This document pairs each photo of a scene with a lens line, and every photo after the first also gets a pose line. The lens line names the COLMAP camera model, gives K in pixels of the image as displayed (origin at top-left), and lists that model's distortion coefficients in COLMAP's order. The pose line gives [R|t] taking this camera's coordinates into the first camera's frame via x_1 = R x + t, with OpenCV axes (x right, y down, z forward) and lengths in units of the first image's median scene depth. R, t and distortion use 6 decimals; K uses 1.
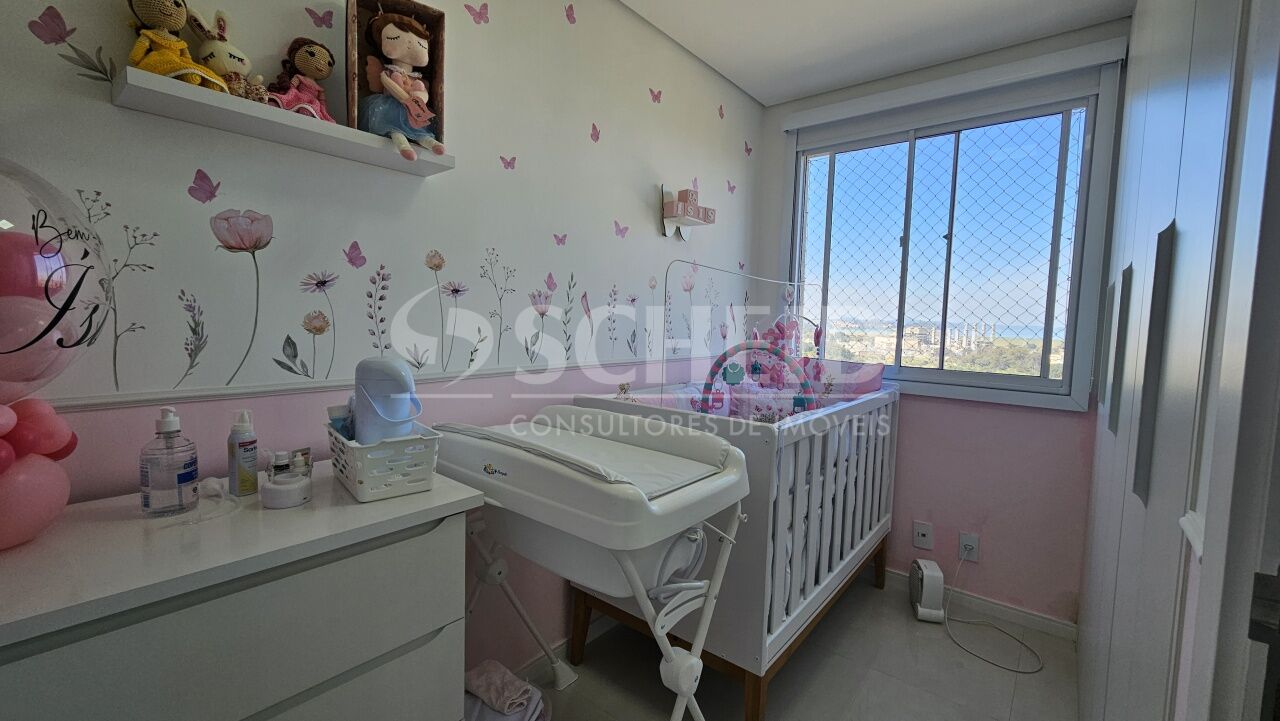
lens RADIAL K [[528.2, 0, 644.6], [0, 528.2, 359.7], [0, 0, 1]] dist [-0.001441, 0.000682]
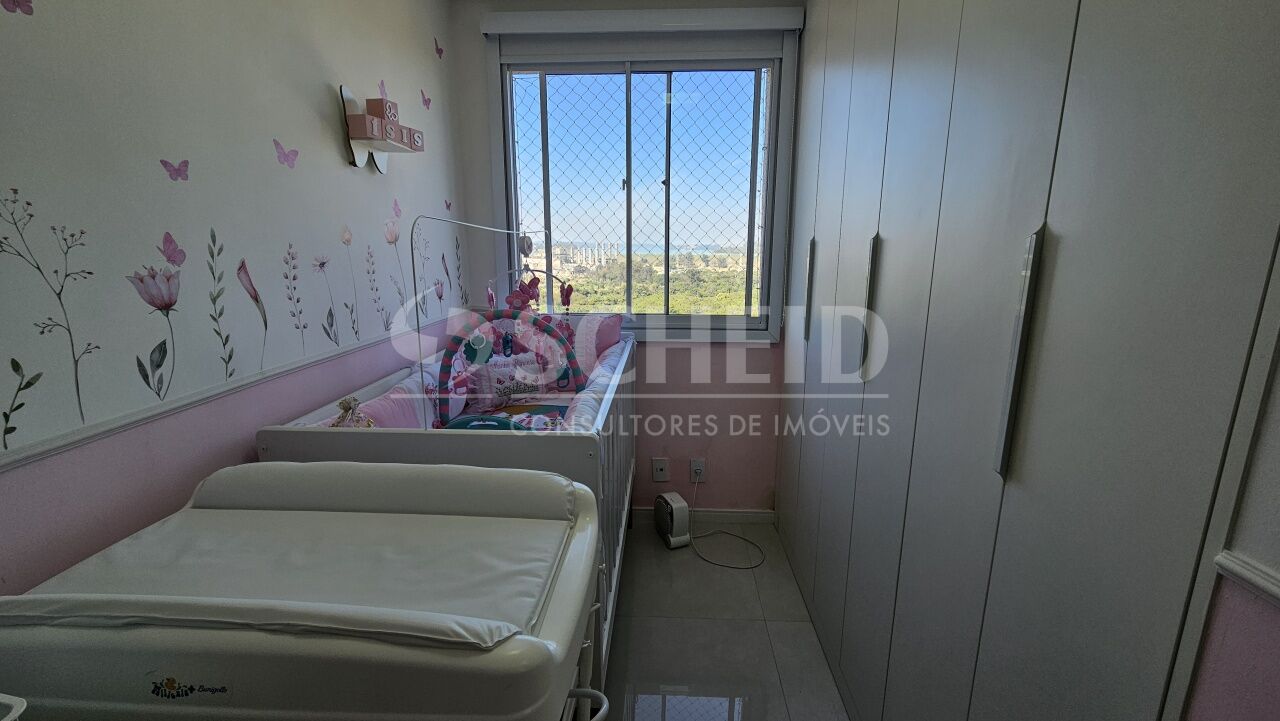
lens RADIAL K [[528.2, 0, 644.6], [0, 528.2, 359.7], [0, 0, 1]] dist [-0.001441, 0.000682]
pose [[0.803284, -0.150588, 0.576245, -0.093223], [0.067018, 0.984218, 0.163778, -0.072716], [-0.591814, -0.092942, 0.800699, 0.200184]]
